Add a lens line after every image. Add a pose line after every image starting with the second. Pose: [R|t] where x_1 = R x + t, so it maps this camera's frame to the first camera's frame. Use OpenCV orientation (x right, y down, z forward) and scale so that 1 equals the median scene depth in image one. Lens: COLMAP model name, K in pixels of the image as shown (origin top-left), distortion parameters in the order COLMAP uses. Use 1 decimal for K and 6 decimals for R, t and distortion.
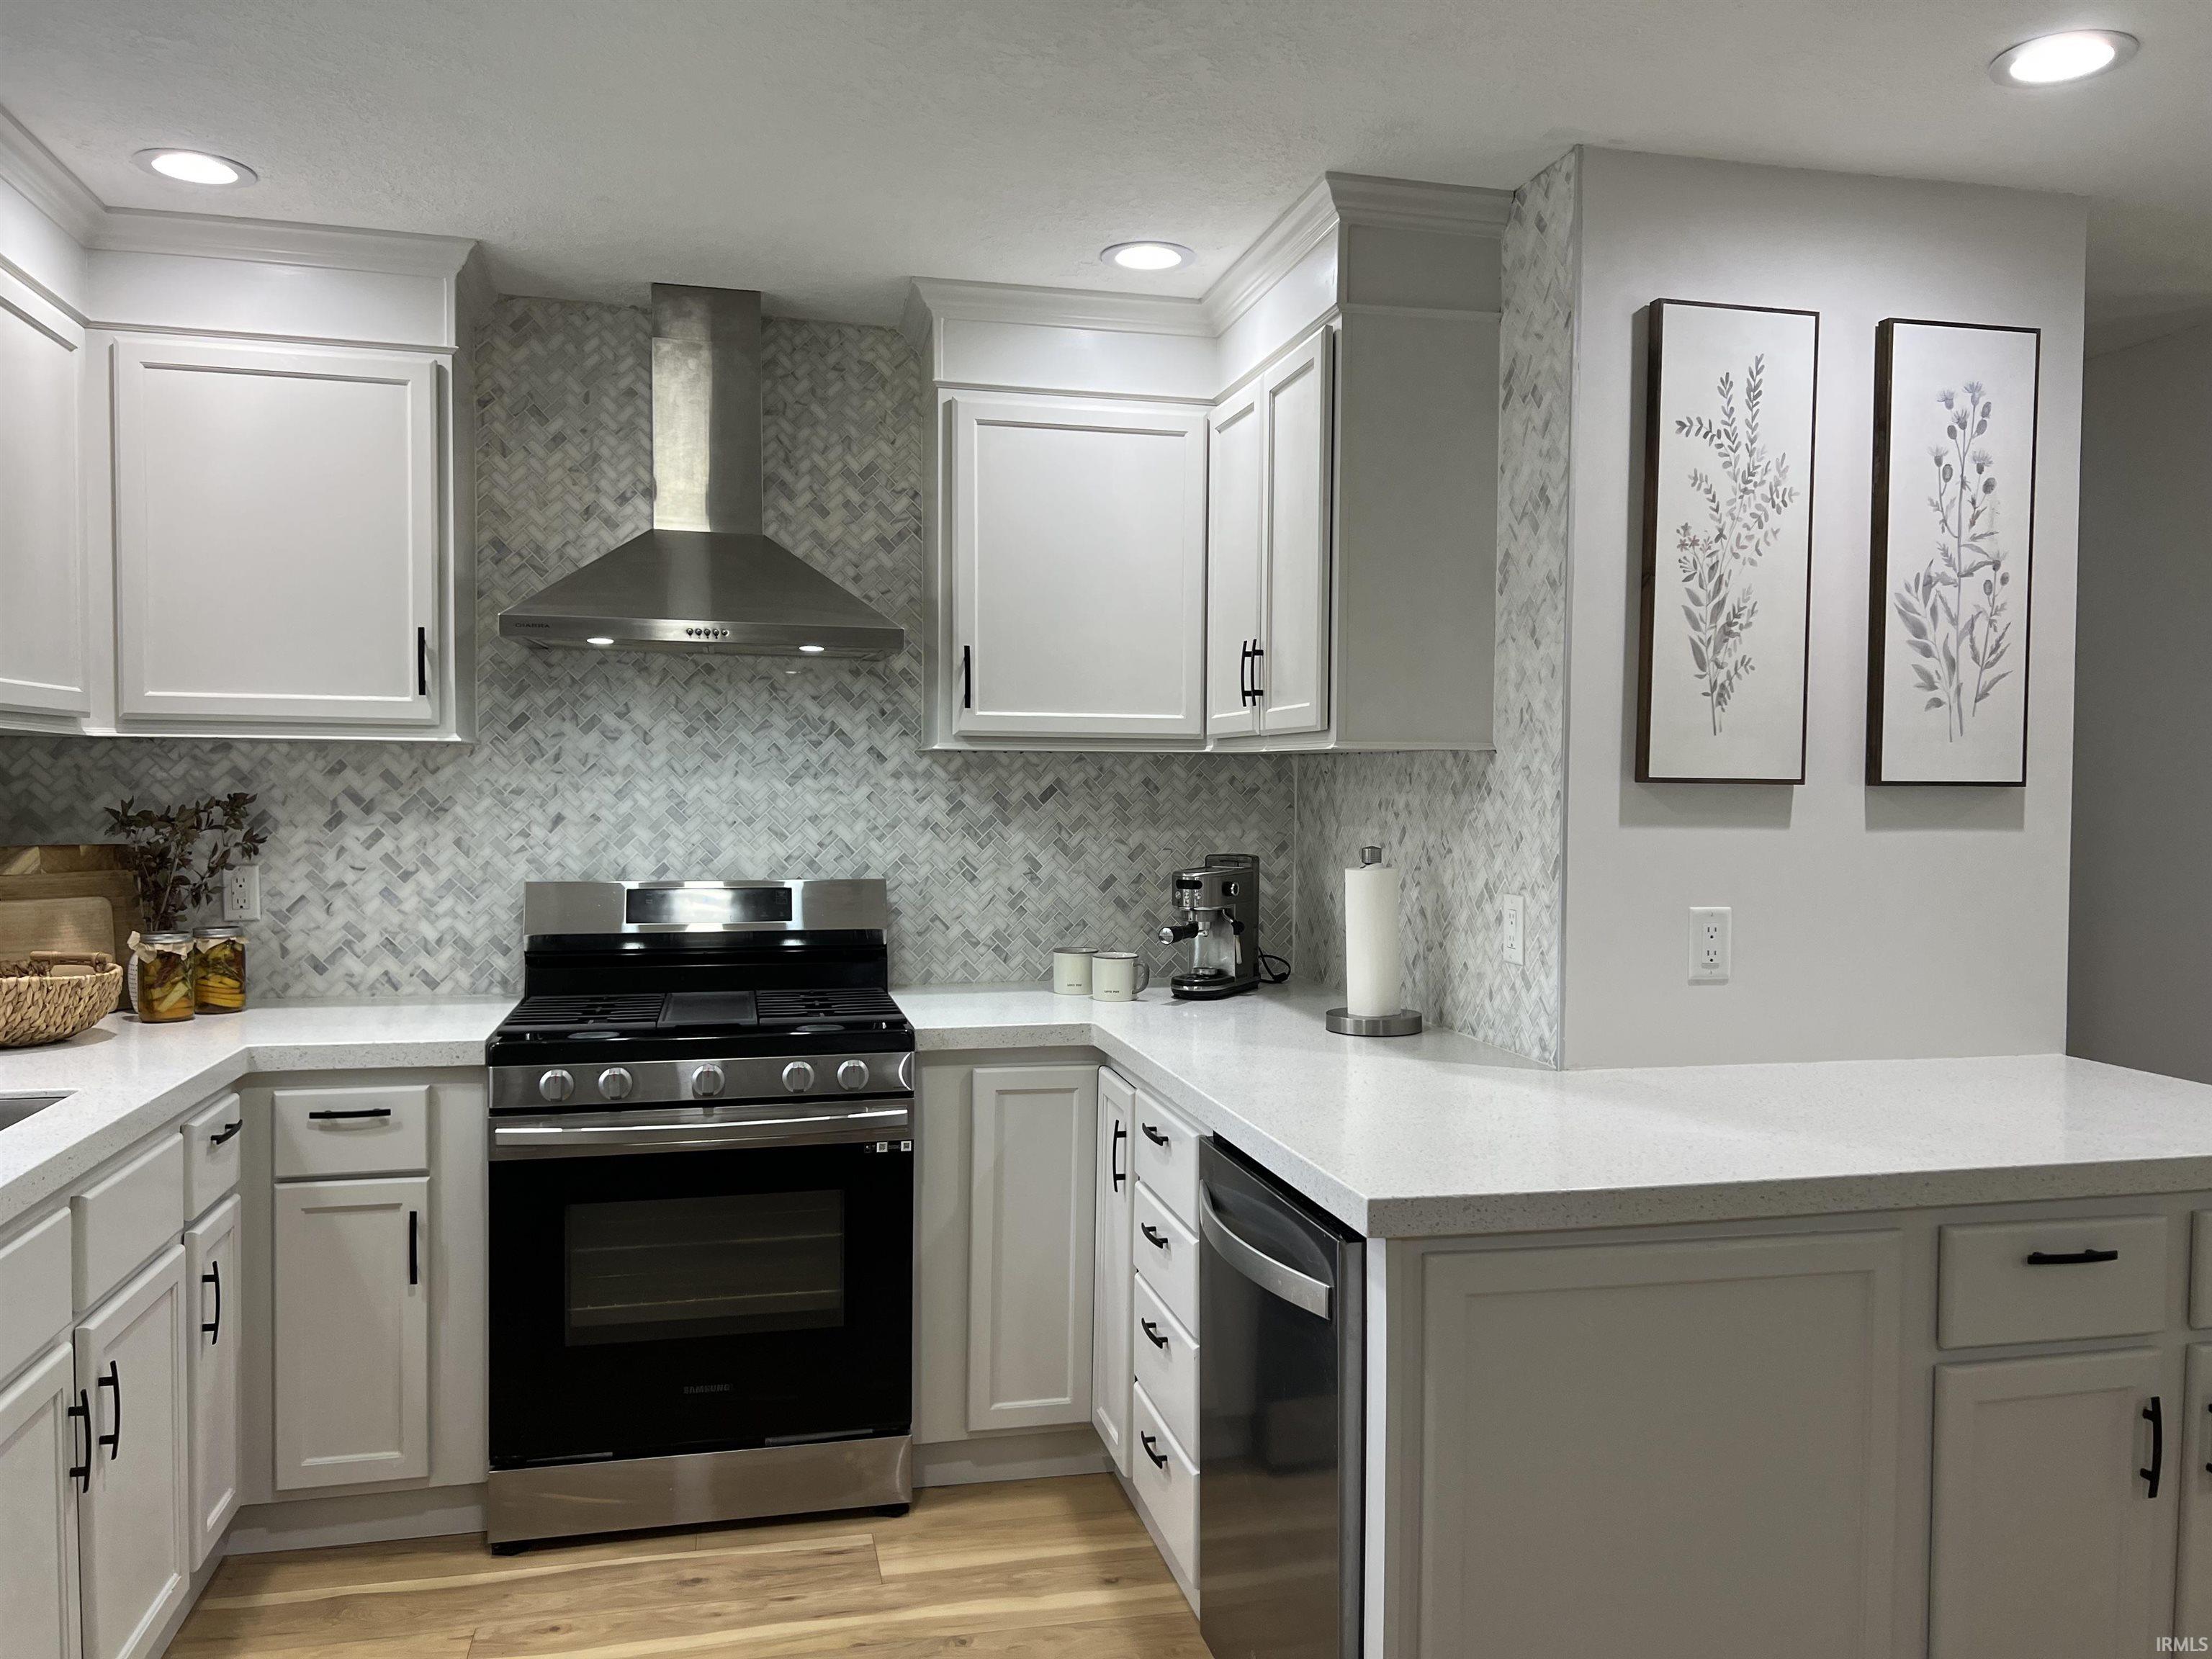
lens RADIAL K [[1667.3, 0, 1122.2], [0, 1667.3, 831.6], [0, 0, 1]] dist [0.049643, -0.047061]
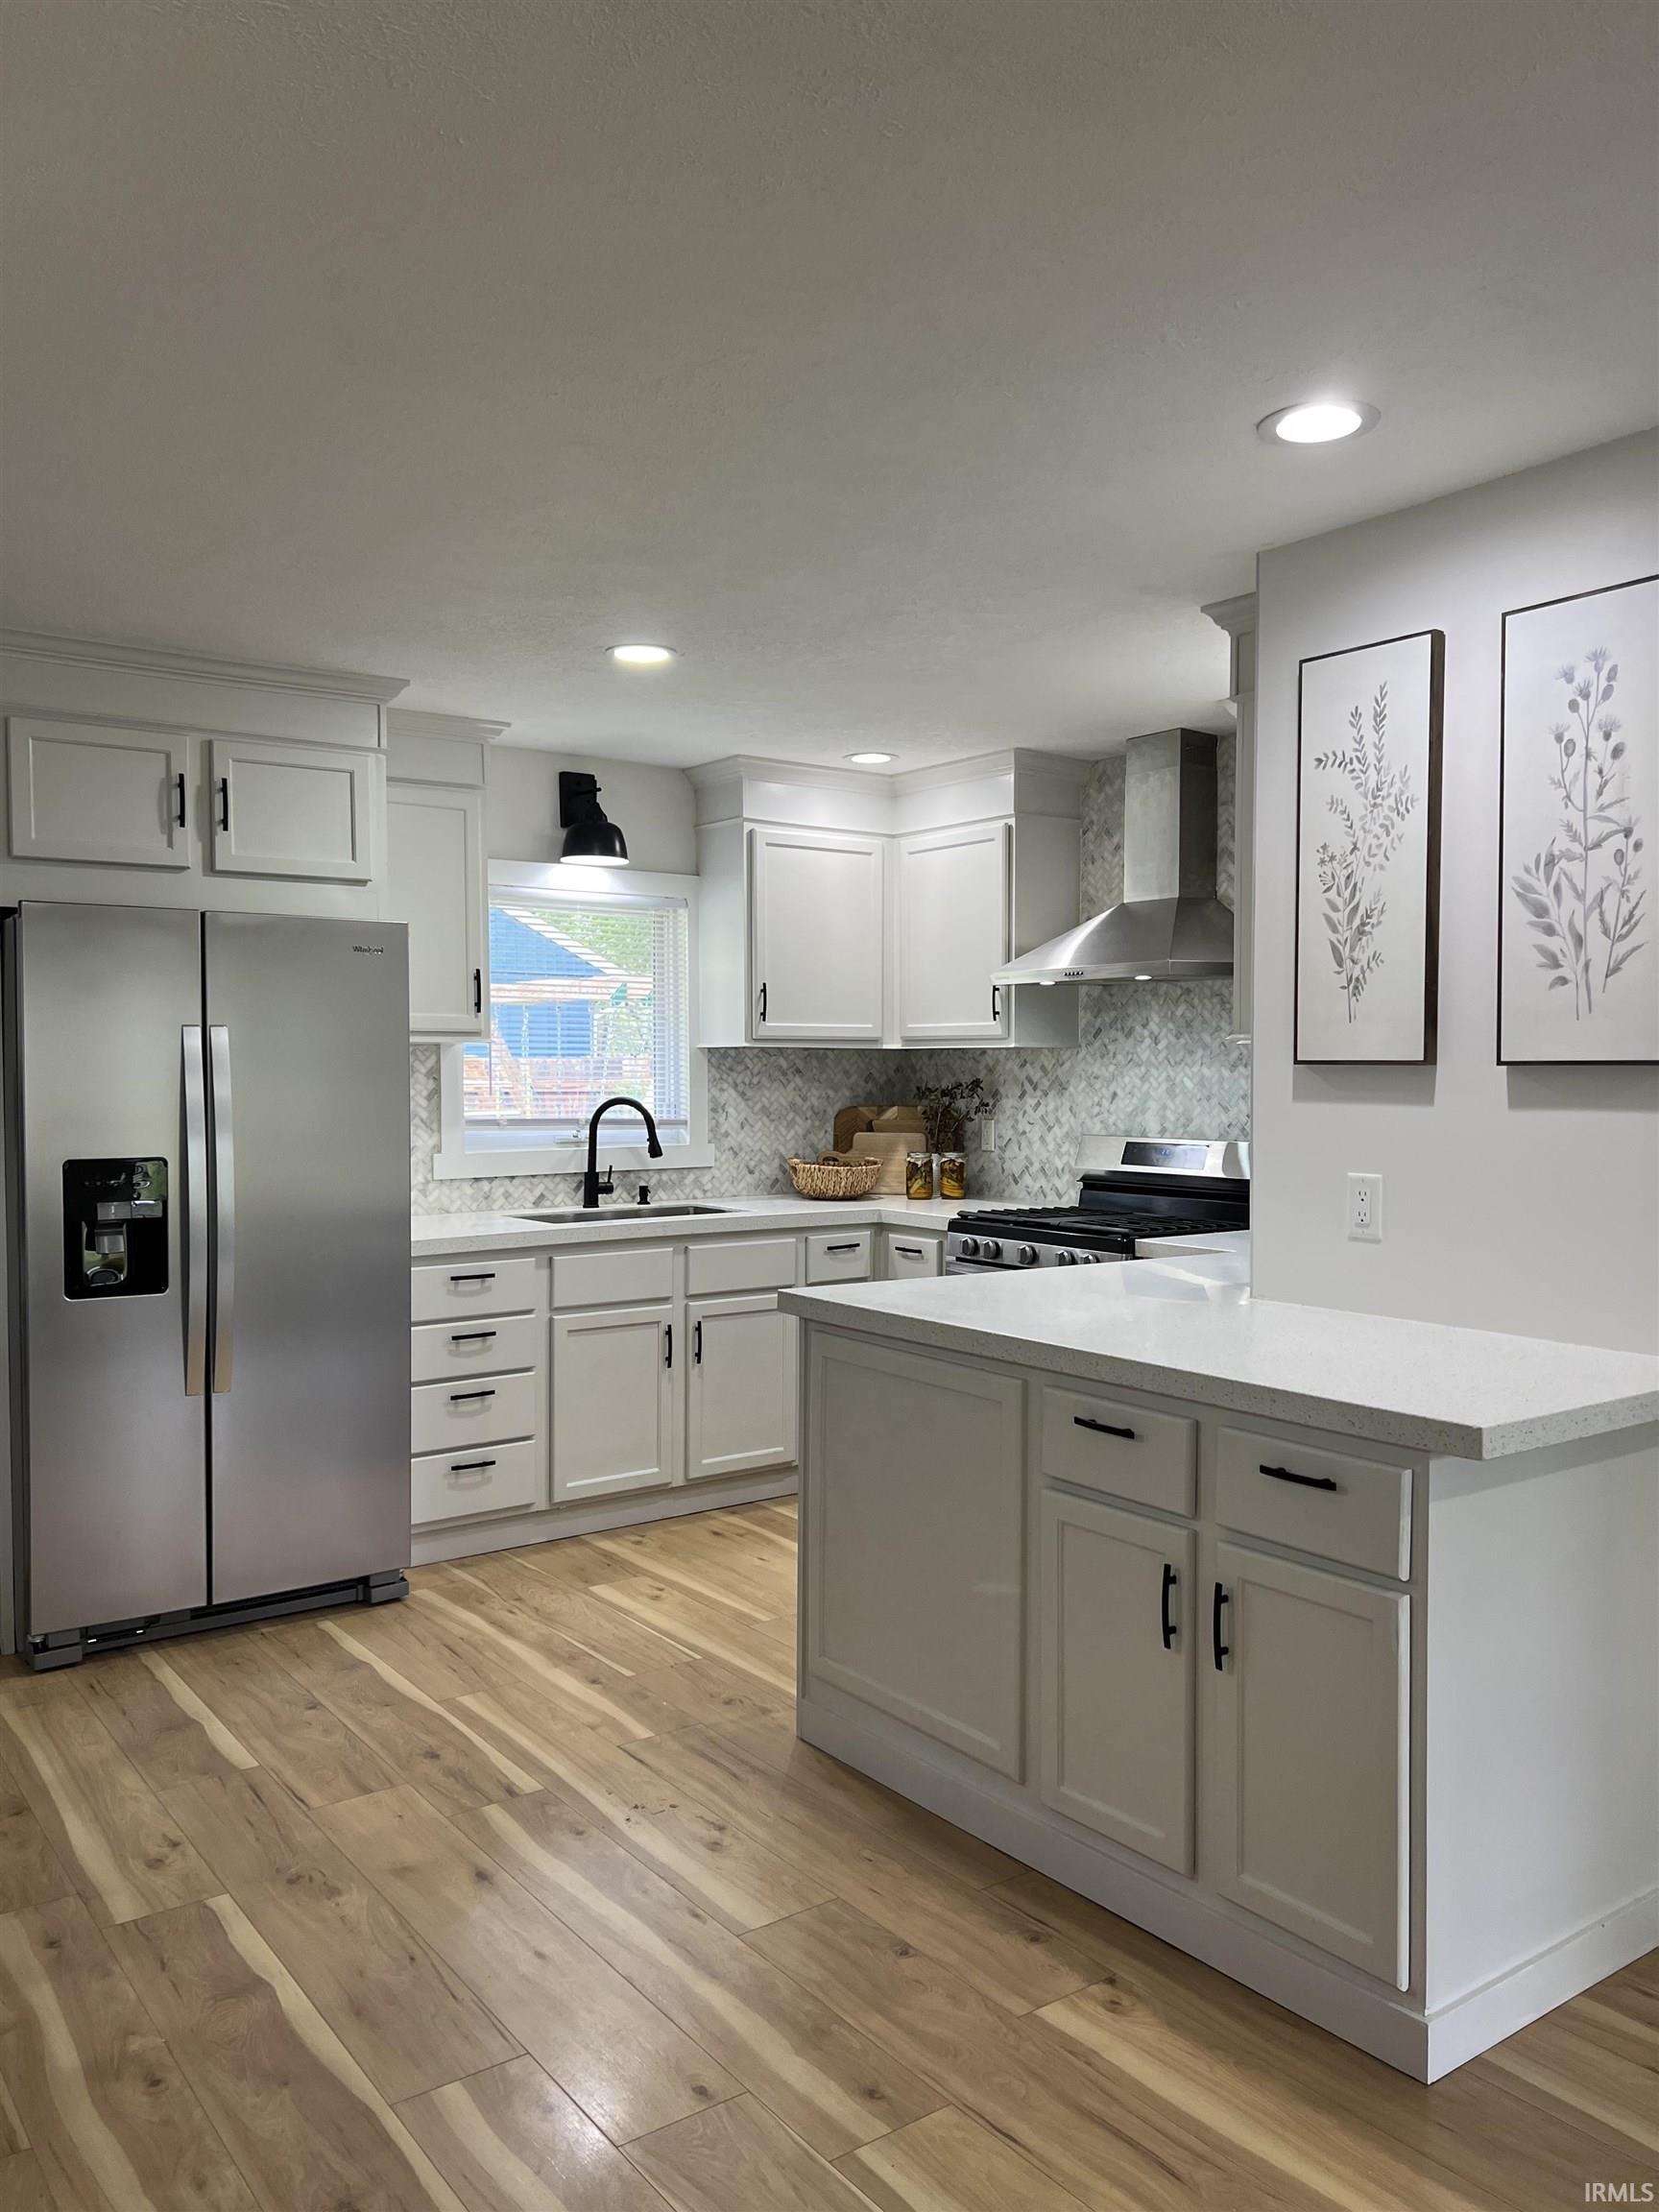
lens RADIAL K [[1667.3, 0, 819.9], [0, 1667.3, 1108.0], [0, 0, 1]] dist [0.049643, -0.047061]
pose [[0.375535, 0.014760, -0.926691, 1.125331], [-0.025960, 0.999648, 0.005402, 0.003571], [0.926445, 0.022028, 0.375786, 0.206869]]
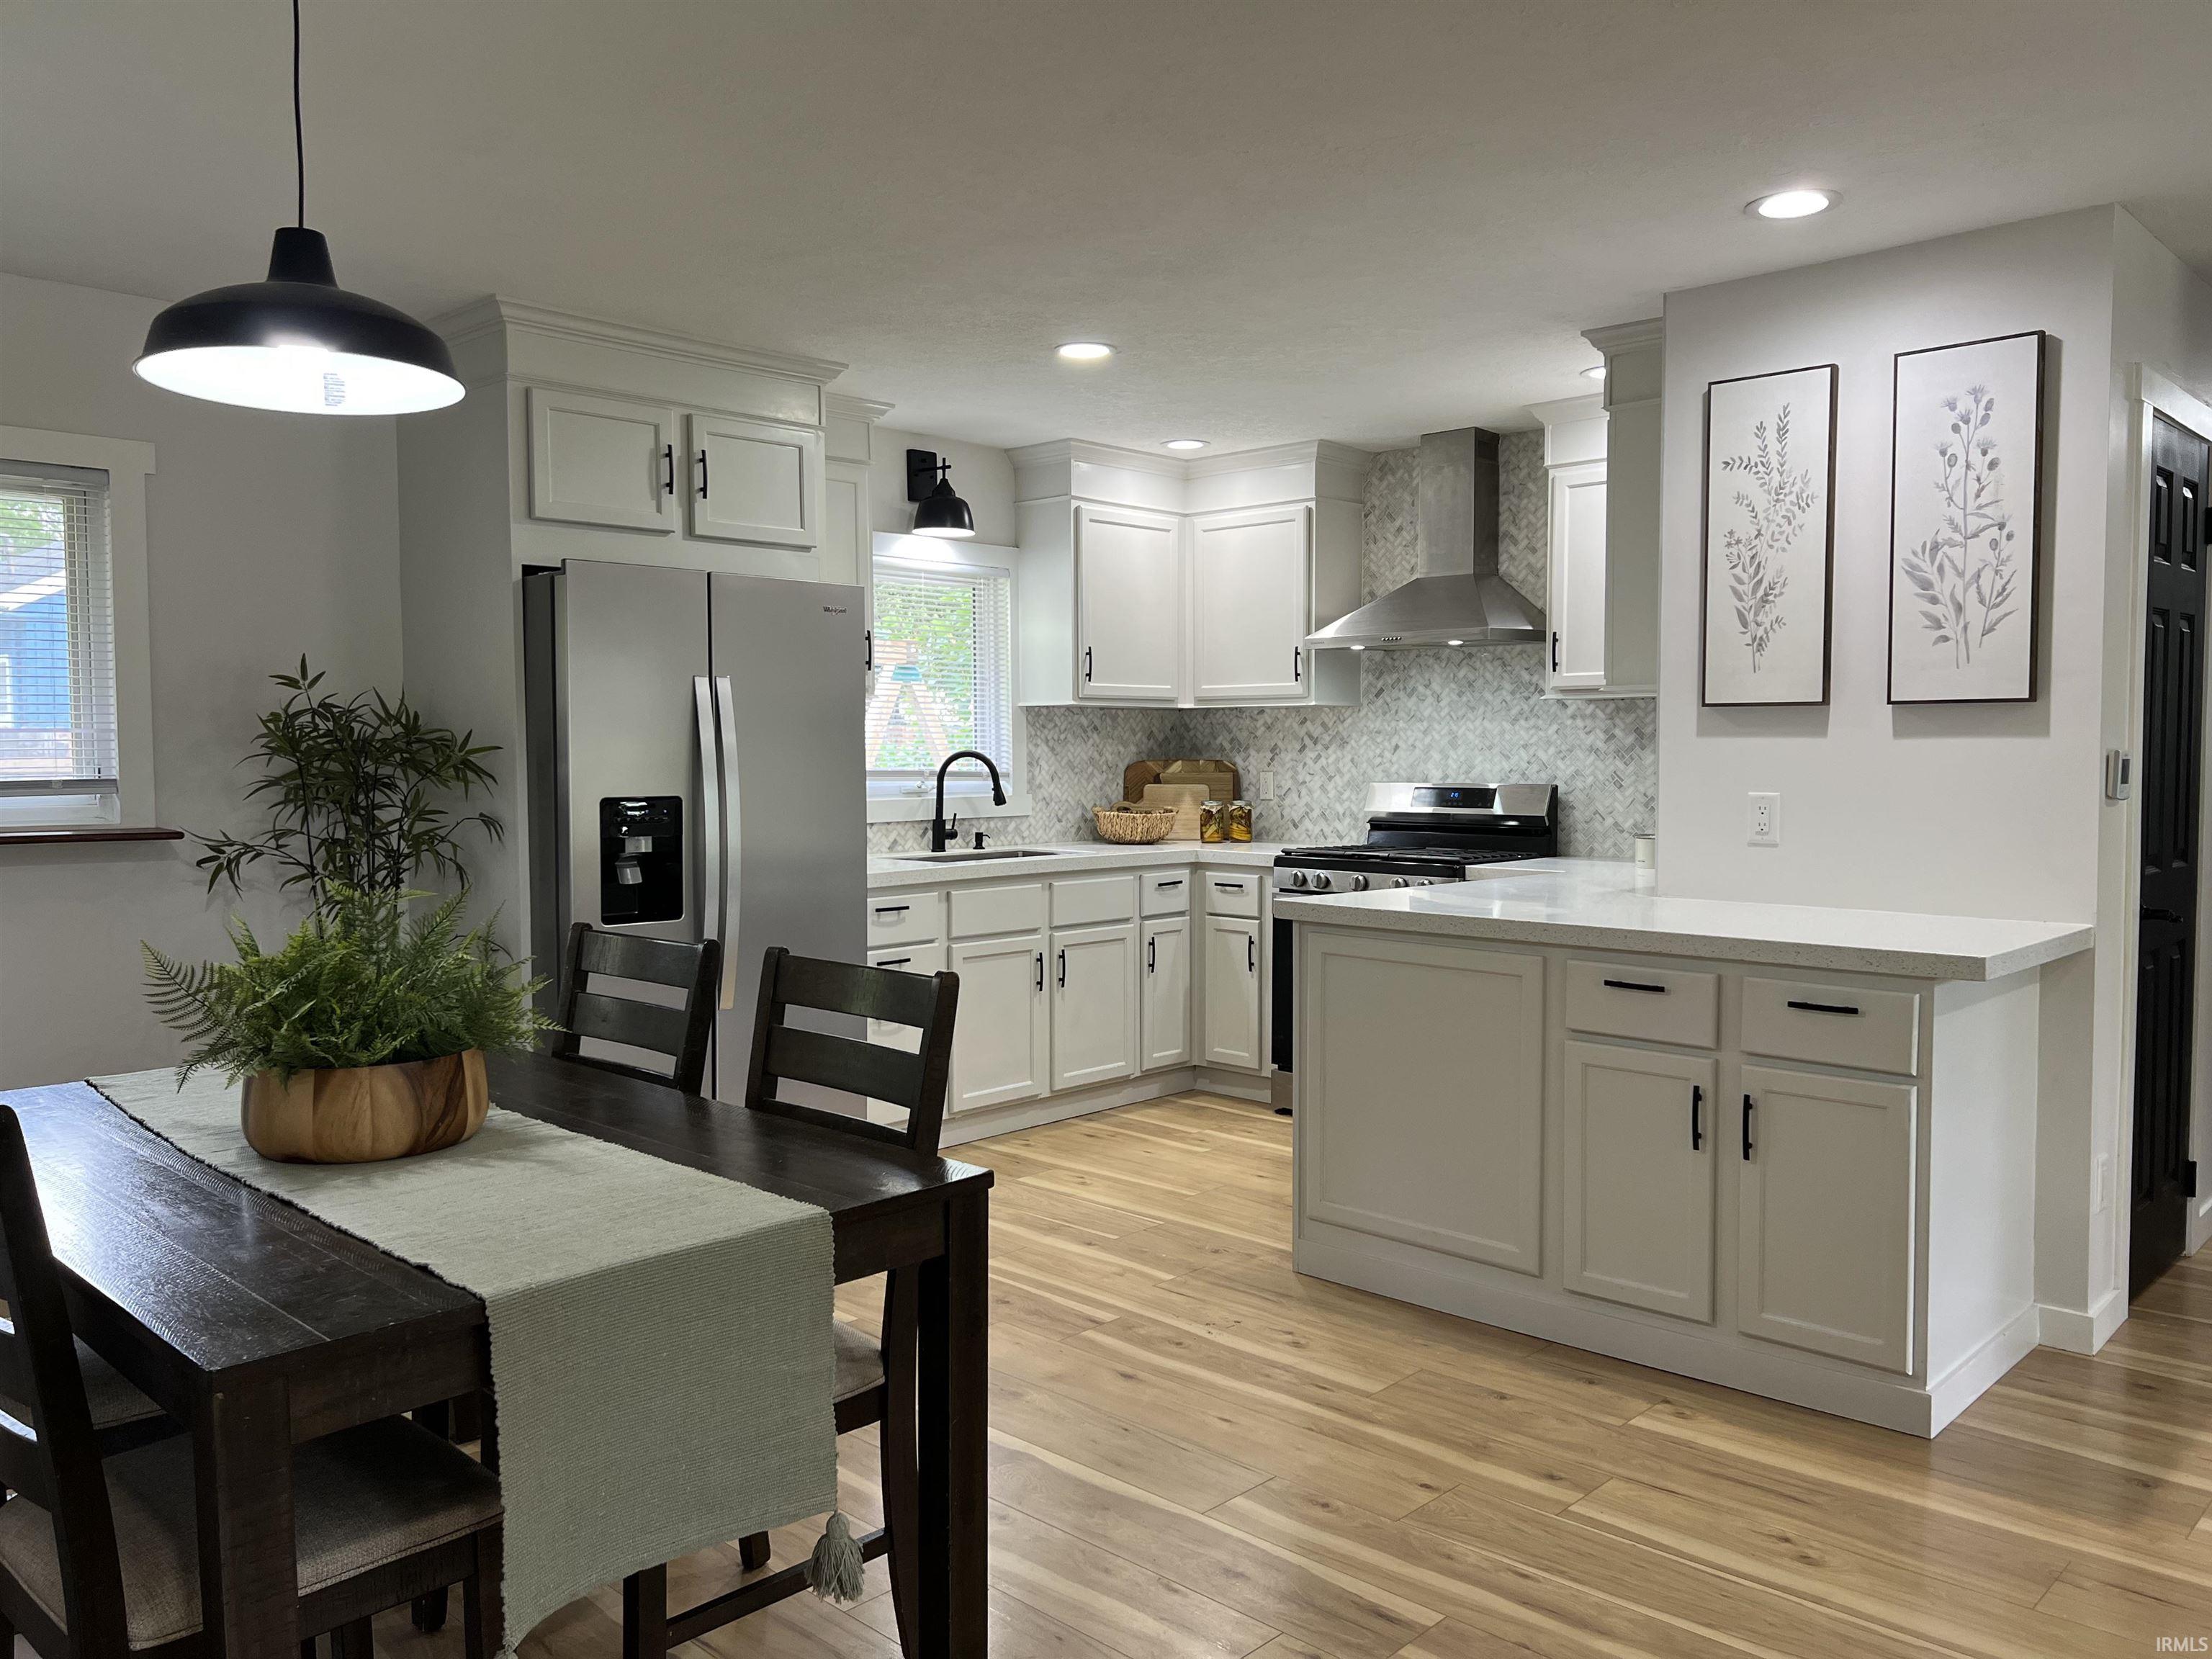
lens RADIAL K [[1667.3, 0, 1108.0], [0, 1667.3, 819.6], [0, 0, 1]] dist [0.049643, -0.047061]
pose [[0.535281, 0.027780, -0.844217, 1.126766], [-0.019093, 0.999602, 0.020787, 0.043659], [0.844458, 0.004992, 0.535598, -0.216259]]
